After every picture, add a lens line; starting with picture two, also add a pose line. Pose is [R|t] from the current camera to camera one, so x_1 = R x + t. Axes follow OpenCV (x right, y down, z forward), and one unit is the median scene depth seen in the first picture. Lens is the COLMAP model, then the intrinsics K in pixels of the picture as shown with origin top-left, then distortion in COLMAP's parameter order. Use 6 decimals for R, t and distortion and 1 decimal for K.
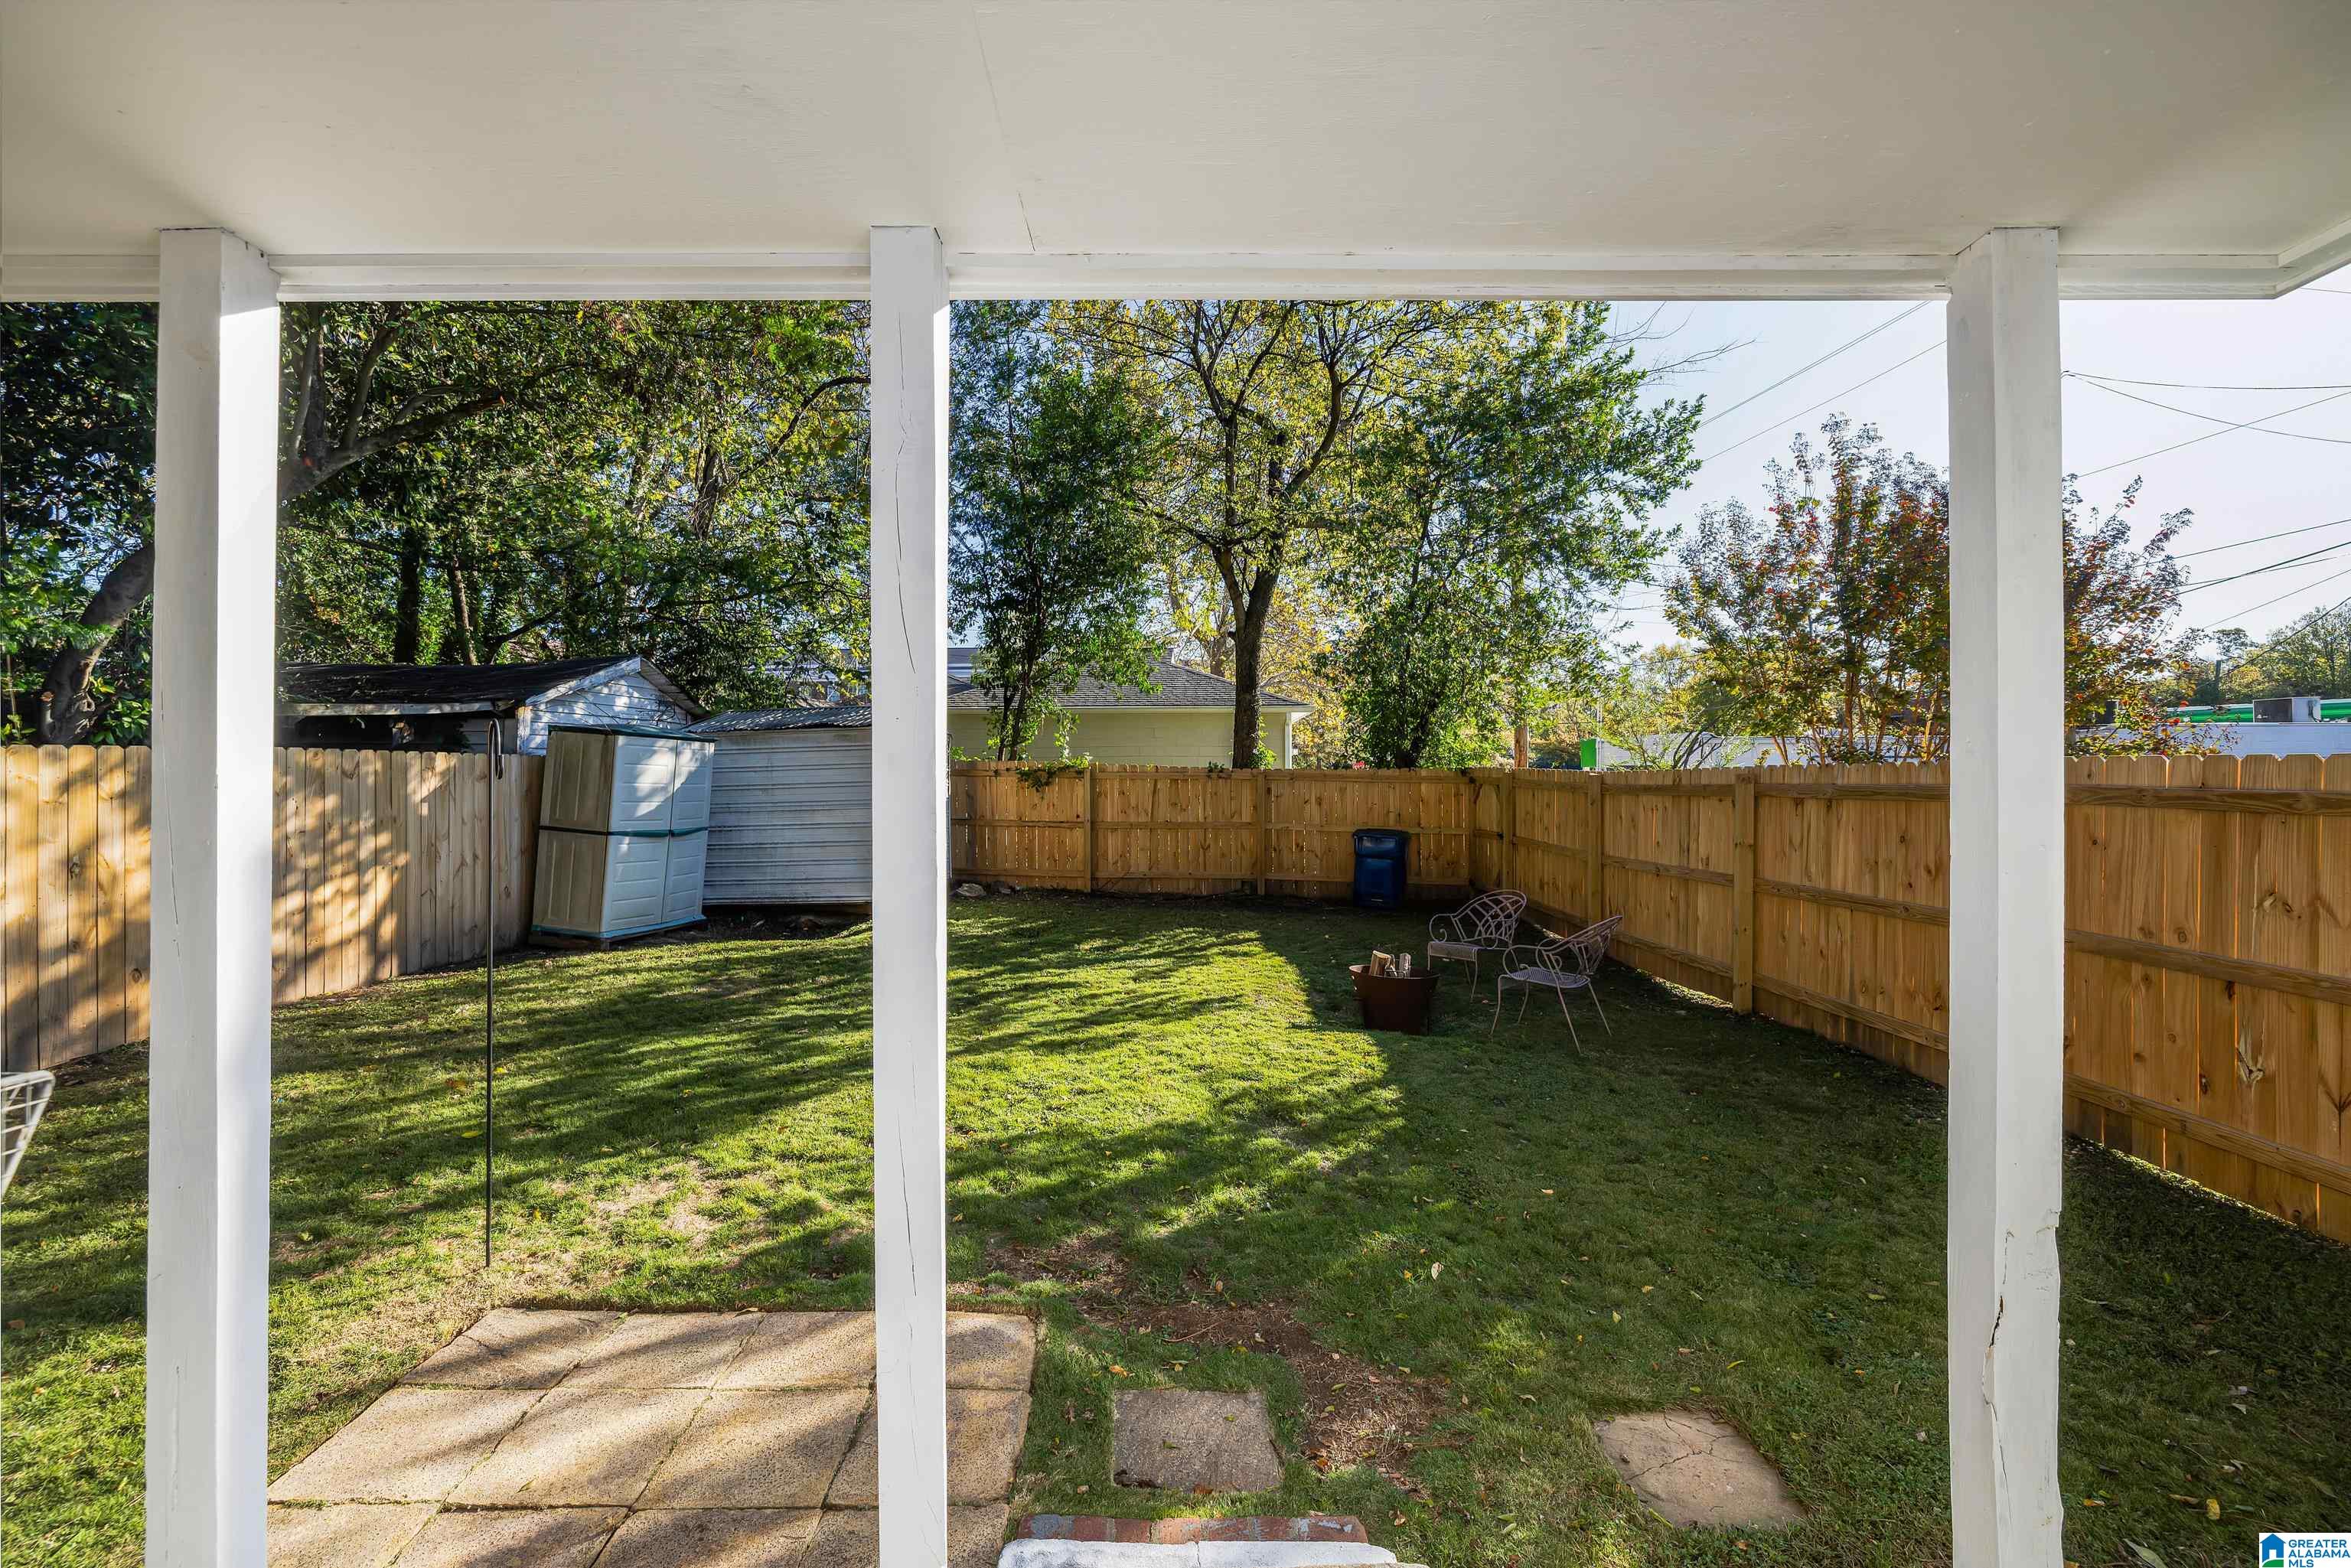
lens RADIAL K [[996.5, 0, 1149.0], [0, 996.5, 761.5], [0, 0, 1]] dist [0.001368, 0.000415]
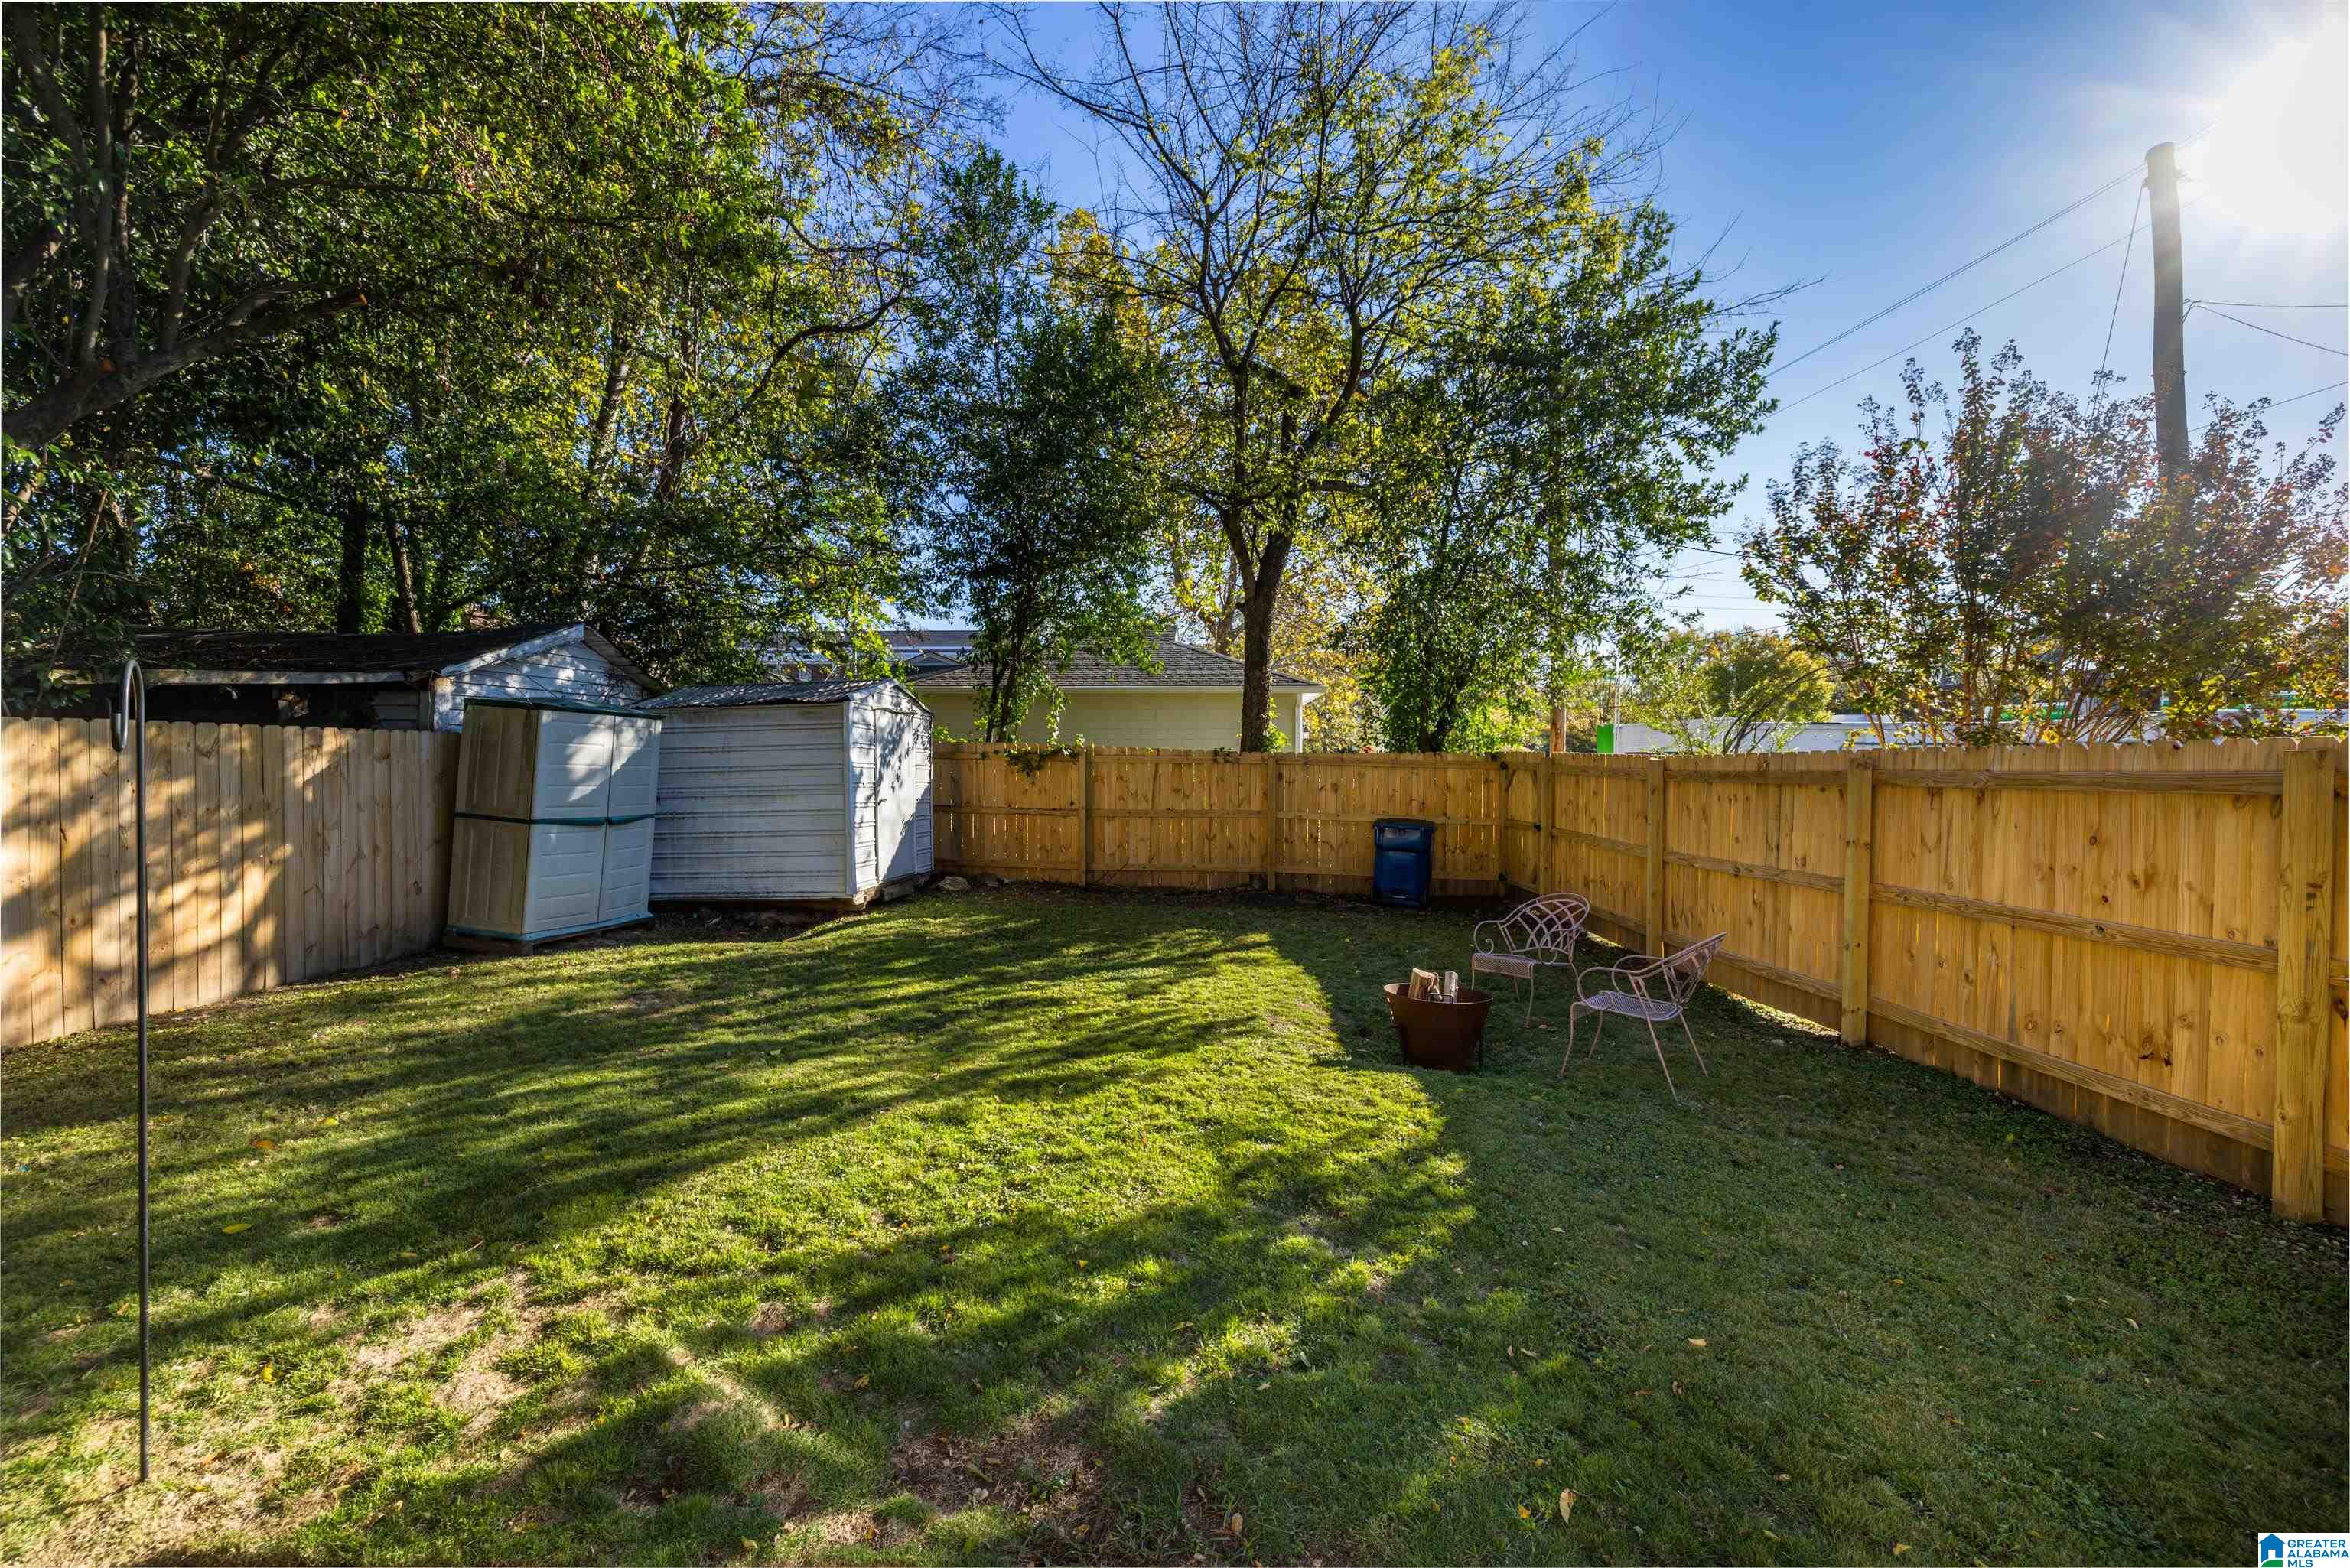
lens RADIAL K [[996.0, 0, 1148.5], [0, 996.0, 761.5], [0, 0, 1]] dist [0.001368, 0.000415]
pose [[0.999982, 0.004511, -0.003899, 0.005037], [-0.004453, 0.999880, 0.014840, 0.004664], [0.003966, -0.014822, 0.999882, 0.145563]]
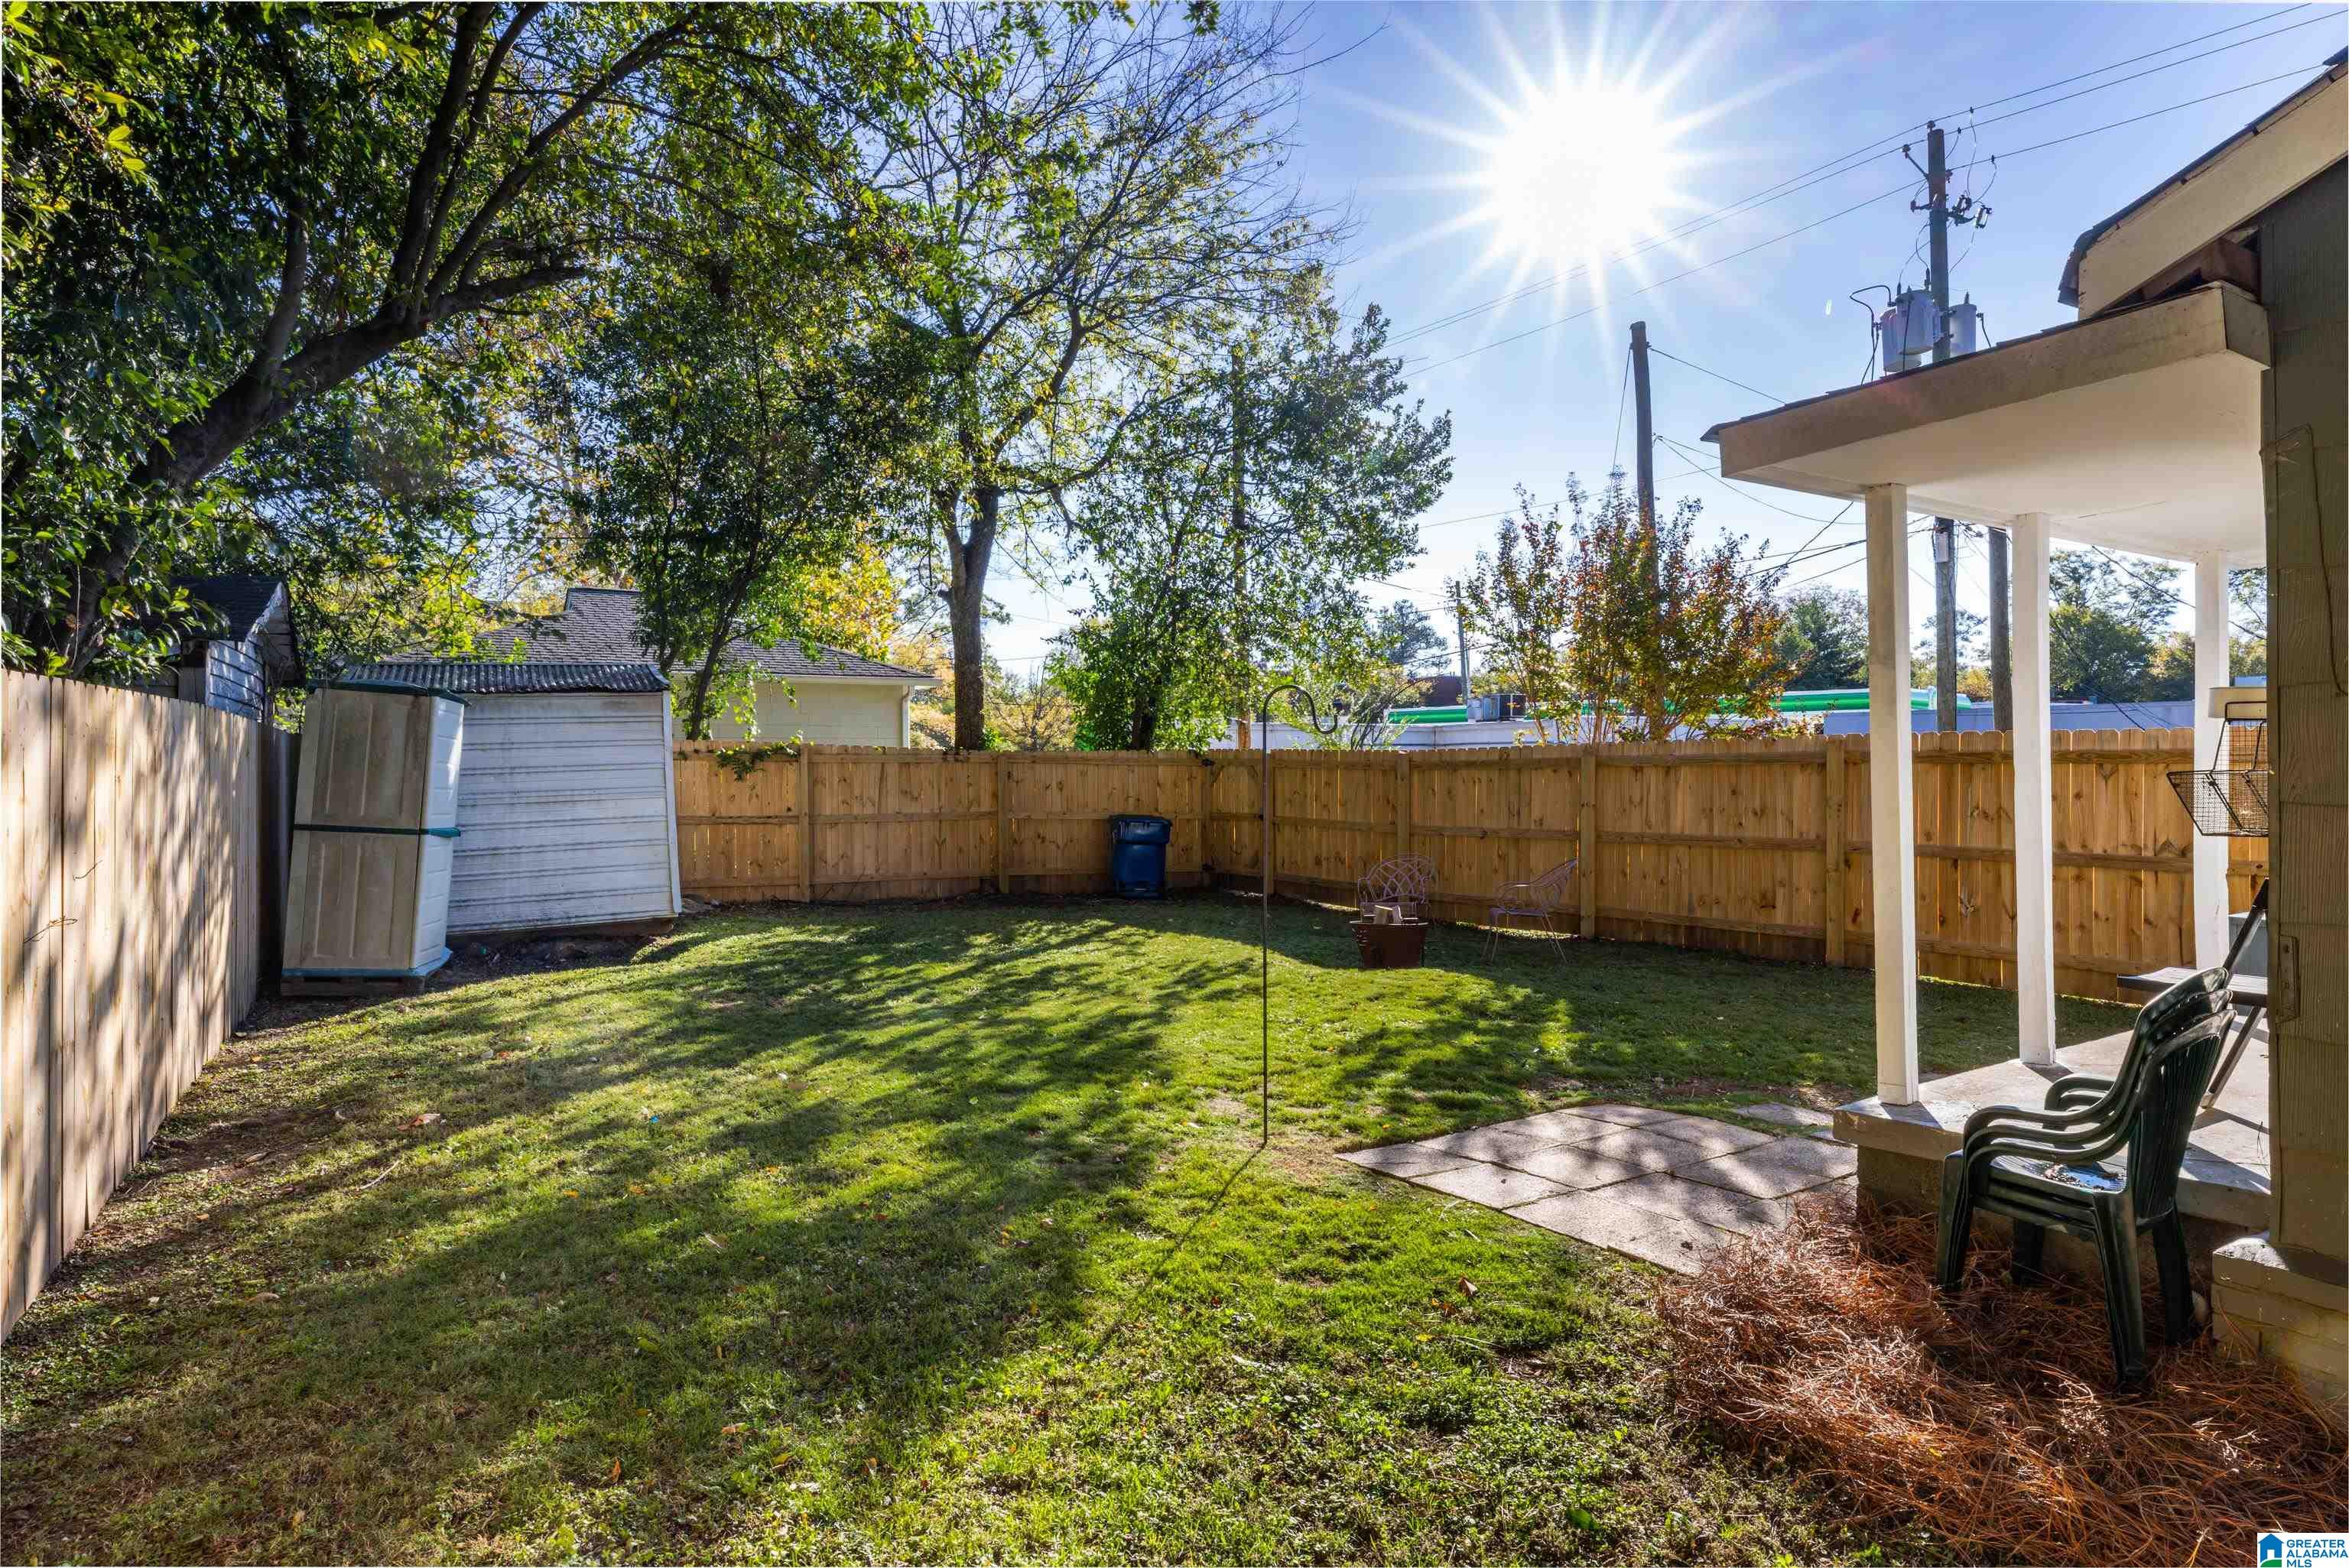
lens RADIAL K [[1323.0, 0, 1173.0], [0, 1323.0, 752.7], [0, 0, 1]] dist [-0.000731, -0.000038]
pose [[0.843335, 0.001055, 0.537388, -0.655597], [-0.000487, 0.999999, -0.001199, 0.017495], [-0.537388, 0.000749, 0.843335, -0.110555]]
